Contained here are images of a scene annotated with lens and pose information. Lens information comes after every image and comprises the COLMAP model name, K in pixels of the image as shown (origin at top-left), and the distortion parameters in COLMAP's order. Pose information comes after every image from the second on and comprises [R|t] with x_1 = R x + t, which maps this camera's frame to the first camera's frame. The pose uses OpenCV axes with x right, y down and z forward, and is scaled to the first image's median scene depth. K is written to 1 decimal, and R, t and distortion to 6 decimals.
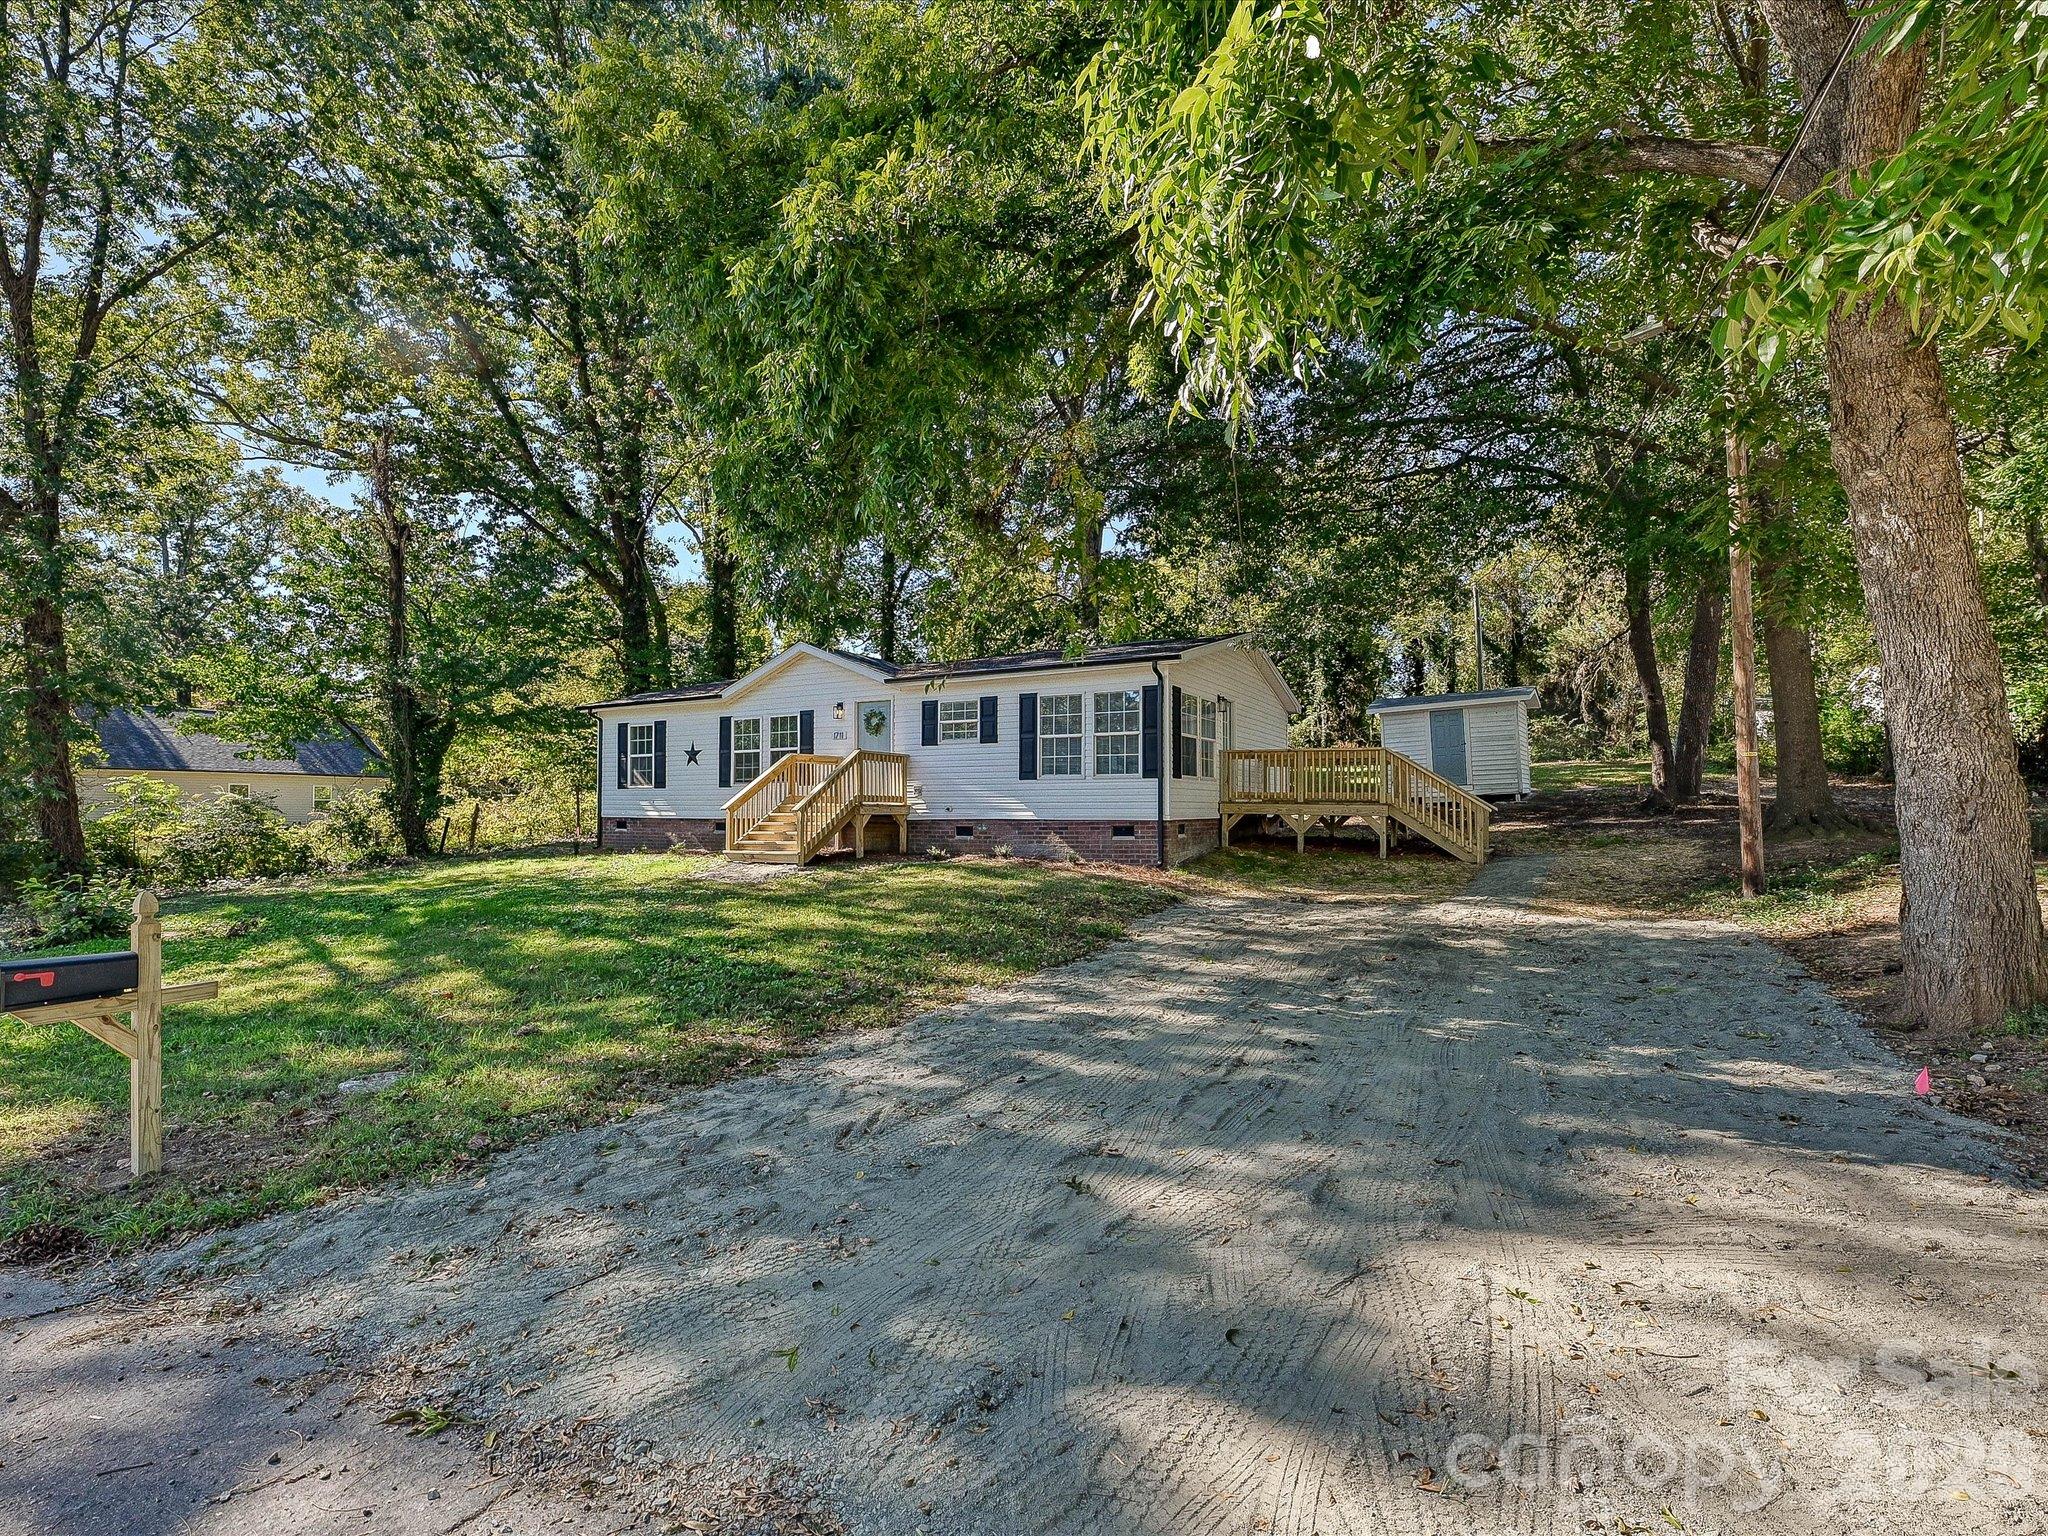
lens RADIAL K [[916.6, 0, 1034.9], [0, 916.6, 776.8], [0, 0, 1]] dist [0.004959, 0.001106]
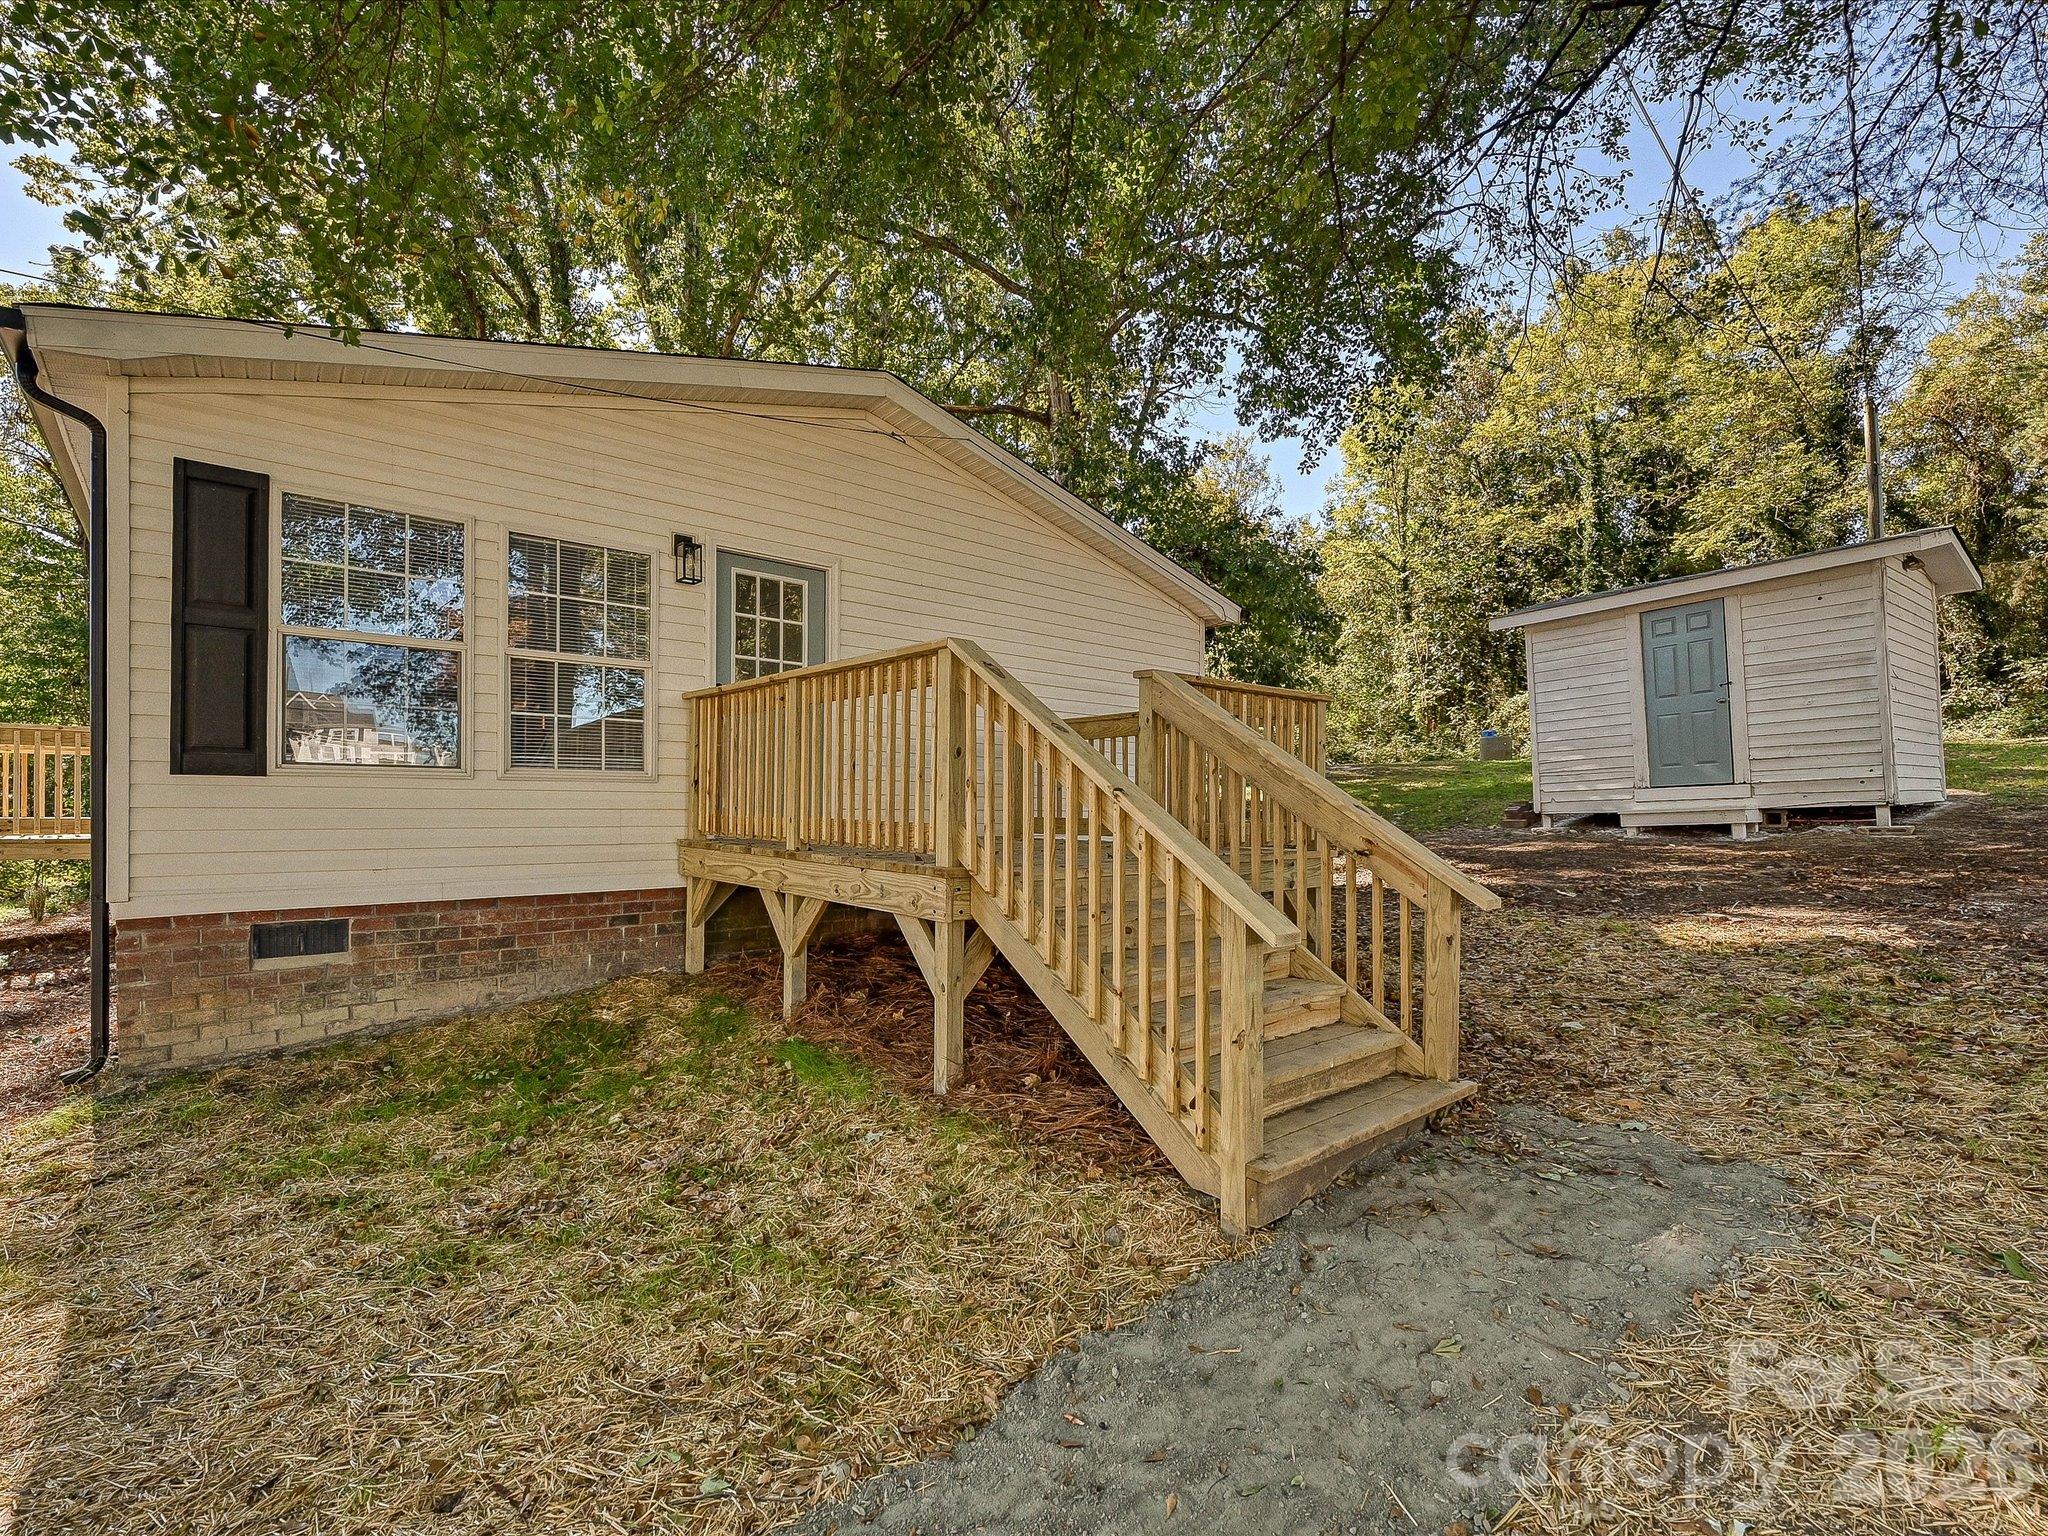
lens RADIAL K [[916.6, 0, 1044.1], [0, 916.6, 813.4], [0, 0, 1]] dist [0.004959, 0.001106]
pose [[0.940822, -0.003058, -0.338887, 0.212264], [0.013809, 0.999475, 0.029318, 0.003512], [0.338619, -0.032263, 0.940370, 0.334329]]
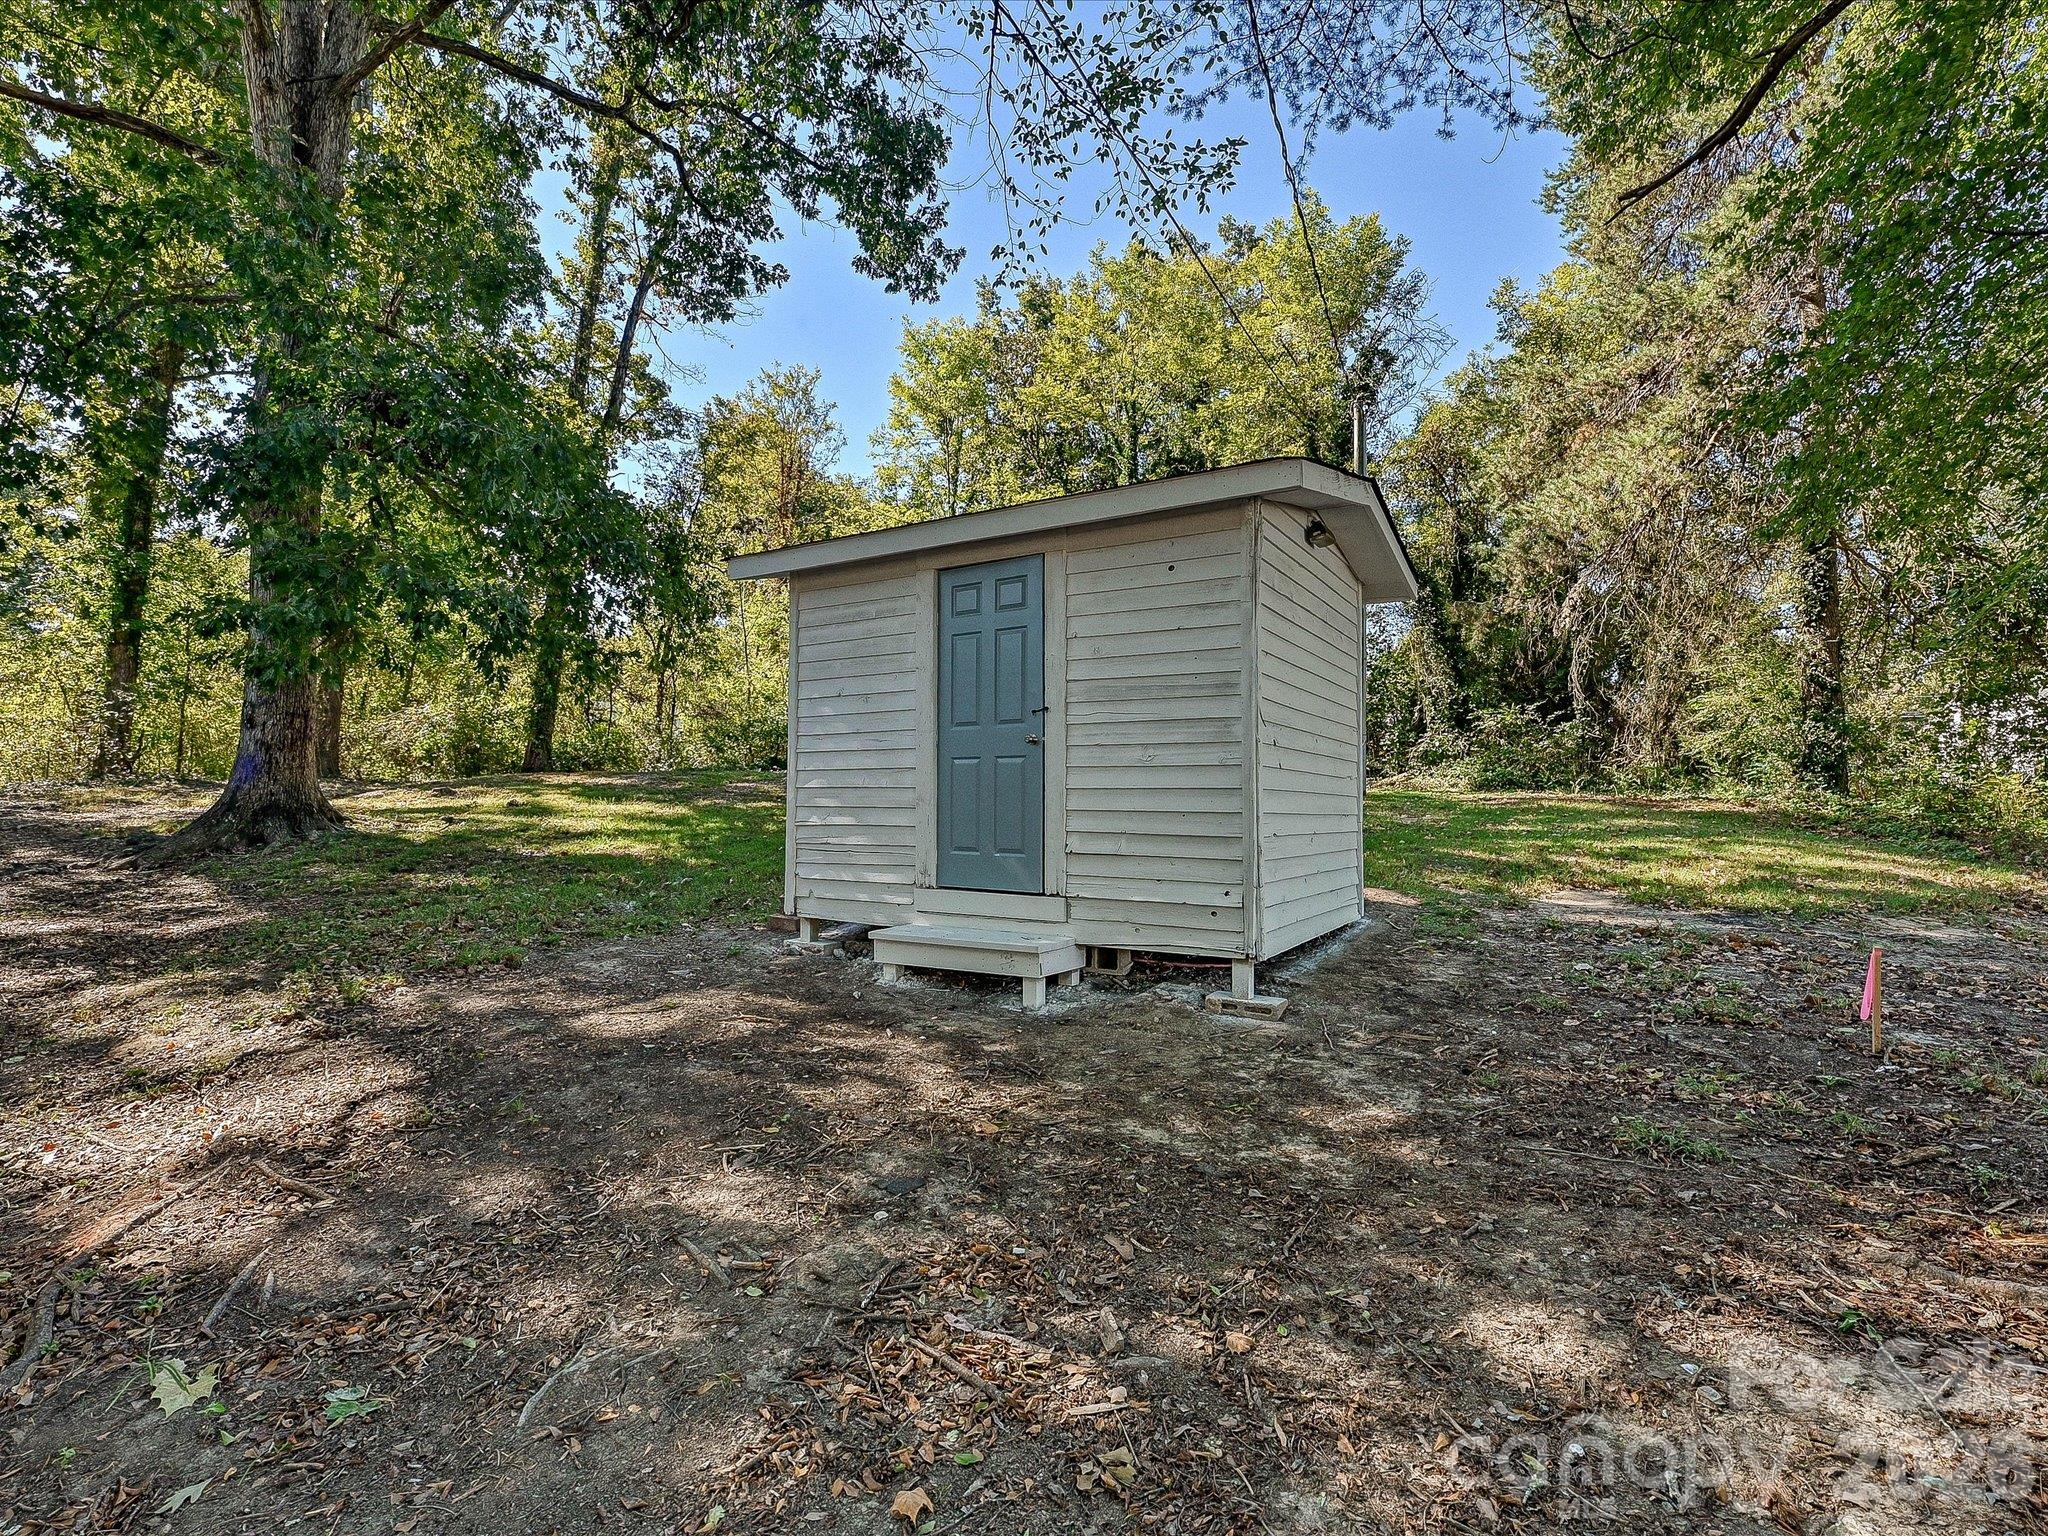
lens RADIAL K [[916.6, 0, 1040.4], [0, 916.6, 780.2], [0, 0, 1]] dist [0.004959, 0.001106]
pose [[0.998962, 0.043956, 0.011954, 0.314627], [-0.044032, 0.999011, 0.006133, -0.014827], [-0.011673, -0.006653, 0.999910, 0.522594]]
